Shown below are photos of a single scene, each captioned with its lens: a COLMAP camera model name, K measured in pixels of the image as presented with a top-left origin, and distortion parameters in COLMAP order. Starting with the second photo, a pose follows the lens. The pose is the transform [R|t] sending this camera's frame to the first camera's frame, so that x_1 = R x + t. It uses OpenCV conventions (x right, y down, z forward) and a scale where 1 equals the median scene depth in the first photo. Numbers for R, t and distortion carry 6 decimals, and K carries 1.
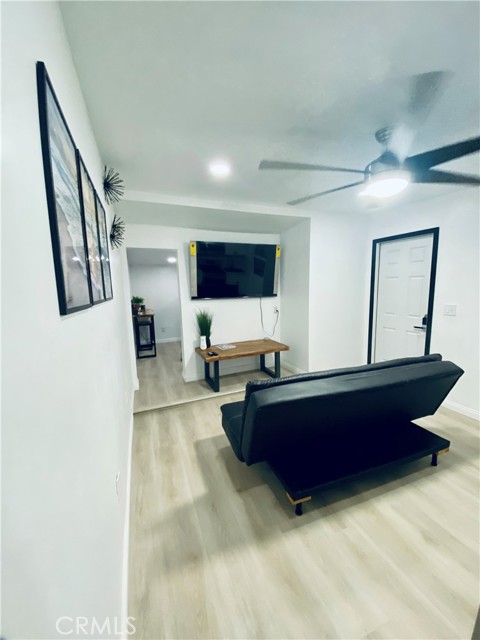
lens RADIAL K [[265.1, 0, 240.5], [0, 265.1, 321.1], [0, 0, 1]] dist [0.007781, -0.003880]
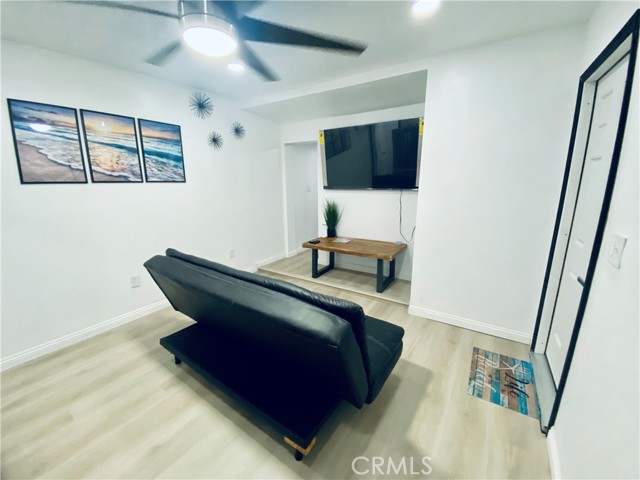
lens RADIAL K [[265.1, 0, 322.3], [0, 265.1, 237.6], [0, 0, 1]] dist [0.007781, -0.003880]
pose [[0.562152, 0.195752, -0.803534, 0.712764], [-0.123949, 0.980553, 0.152161, -0.051089], [0.817693, 0.014060, 0.575483, 0.407628]]
